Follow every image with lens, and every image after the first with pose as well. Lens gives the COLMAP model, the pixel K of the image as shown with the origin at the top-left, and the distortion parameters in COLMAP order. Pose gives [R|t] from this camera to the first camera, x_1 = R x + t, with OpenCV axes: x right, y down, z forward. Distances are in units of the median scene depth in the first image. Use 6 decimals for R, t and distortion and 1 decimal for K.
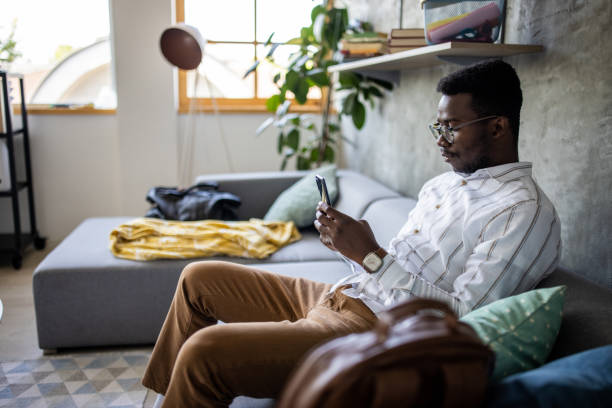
lens RADIAL K [[568.4, 0, 306.0], [0, 568.4, 181.8], [0, 0, 1]] dist [-0.007296, 0.007826]
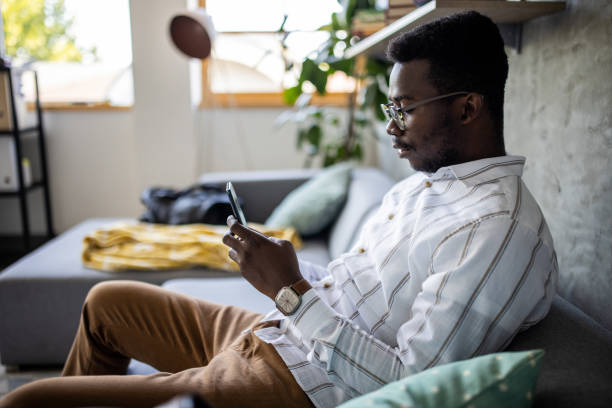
lens RADIAL K [[568.4, 0, 306.0], [0, 568.4, 181.8], [0, 0, 1]] dist [-0.007296, 0.007826]
pose [[0.991204, 0.004041, -0.132281, 0.202607], [-0.004127, 0.999991, -0.000374, -0.002259], [0.132278, 0.000917, 0.991212, 0.244599]]
